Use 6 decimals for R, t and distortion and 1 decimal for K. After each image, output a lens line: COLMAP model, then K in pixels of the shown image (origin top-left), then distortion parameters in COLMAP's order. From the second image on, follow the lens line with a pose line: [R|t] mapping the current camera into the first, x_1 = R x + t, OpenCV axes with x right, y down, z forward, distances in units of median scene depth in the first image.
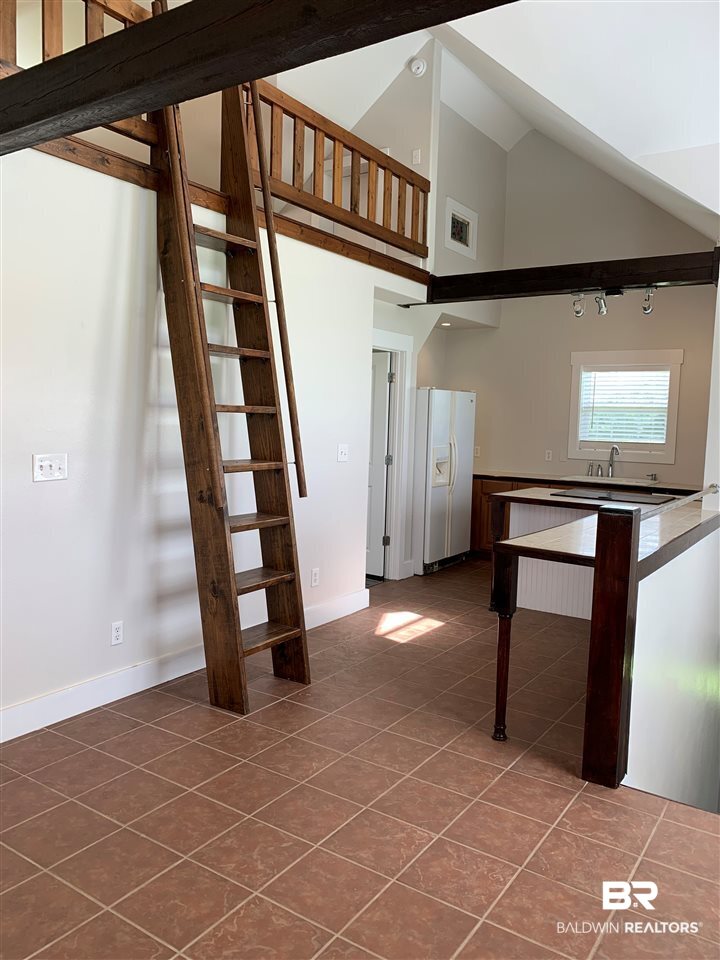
lens RADIAL K [[737.6, 0, 360.0], [0, 737.6, 480.0], [0, 0, 1]] dist [0.170626, -0.170260]
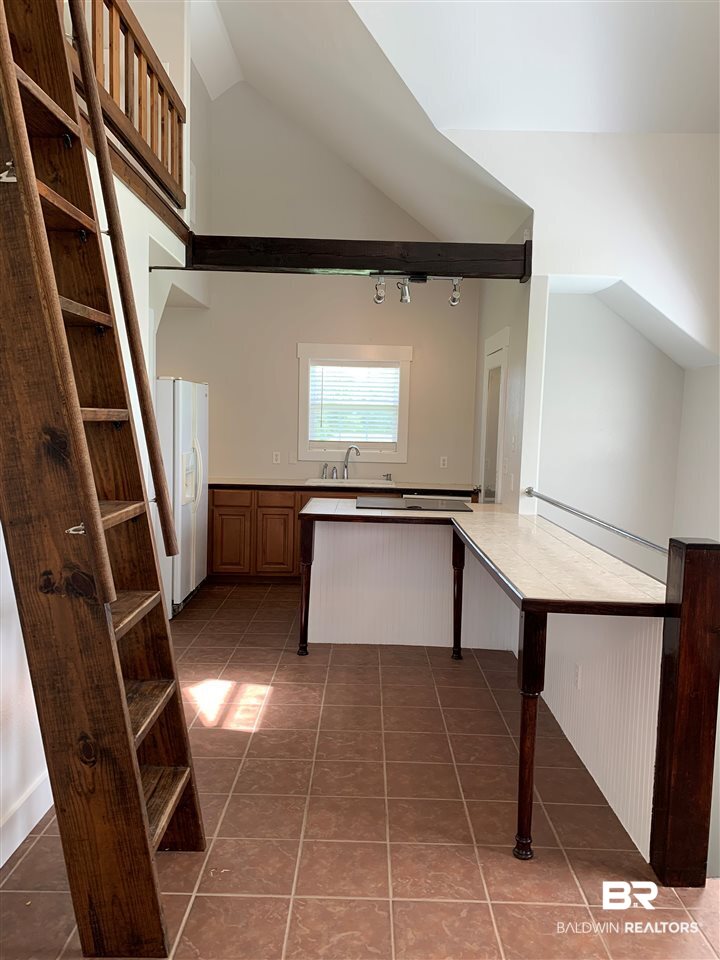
lens RADIAL K [[742.4, 0, 360.0], [0, 742.4, 480.0], [0, 0, 1]] dist [0.070107, -0.060125]
pose [[0.831679, -0.055027, 0.552524, -0.220469], [0.047344, 0.998481, 0.028176, -0.037760], [-0.553235, 0.002725, 0.833021, 0.296196]]
